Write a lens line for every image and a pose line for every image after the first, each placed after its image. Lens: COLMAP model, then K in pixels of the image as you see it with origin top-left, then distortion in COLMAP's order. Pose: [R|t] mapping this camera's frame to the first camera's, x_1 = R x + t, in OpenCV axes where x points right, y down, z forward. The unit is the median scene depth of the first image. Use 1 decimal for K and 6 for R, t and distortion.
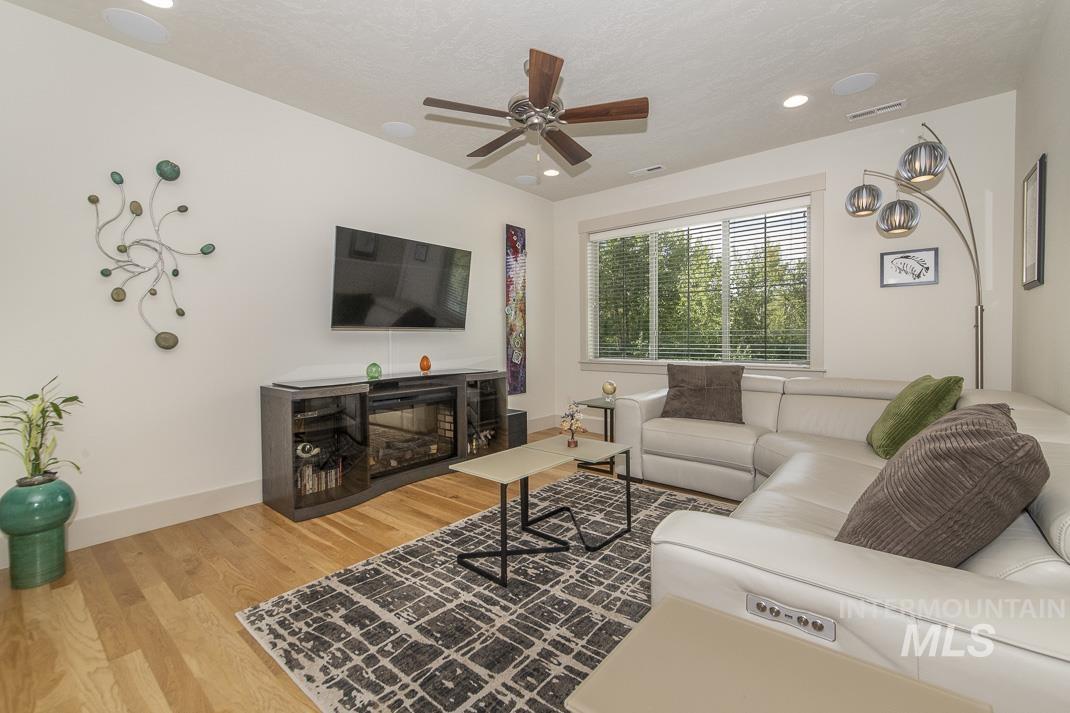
lens RADIAL K [[454.7, 0, 535.0], [0, 454.7, 356.5], [0, 0, 1]] dist [-0.000047, -0.000154]
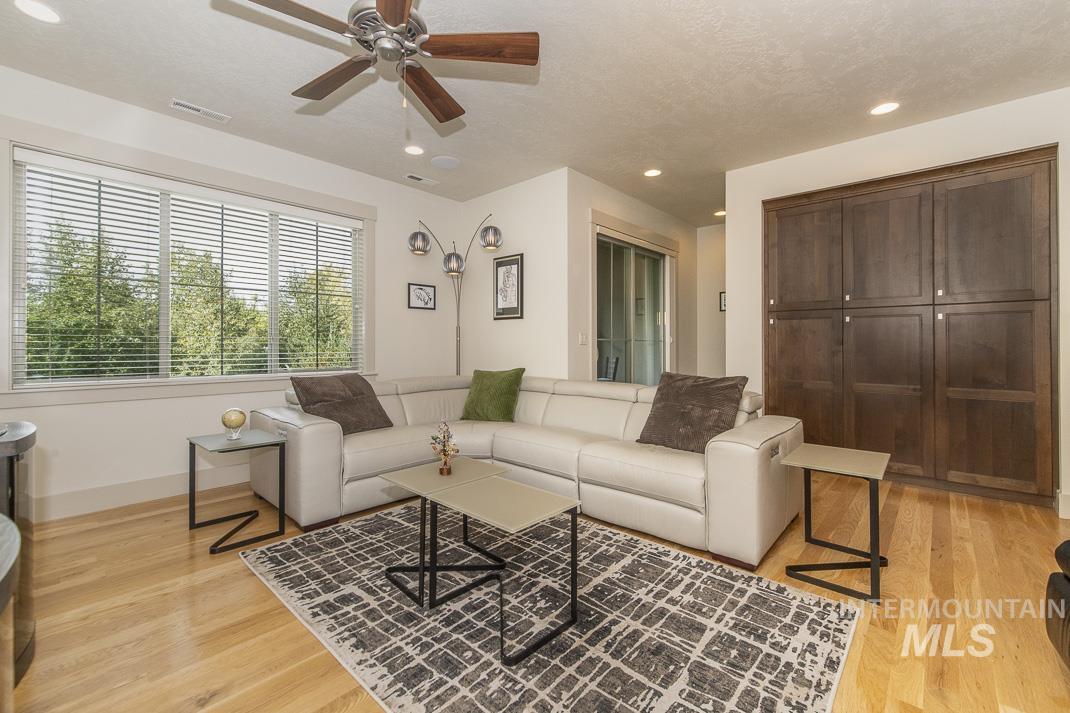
lens RADIAL K [[449.5, 0, 535.2], [0, 449.5, 340.8], [0, 0, 1]] dist [0.002015, 0.000213]
pose [[0.048029, 0.015205, 0.998730, -0.753453], [0.039618, 0.999068, -0.017115, -0.026129], [-0.998060, 0.040390, 0.047382, 0.795518]]
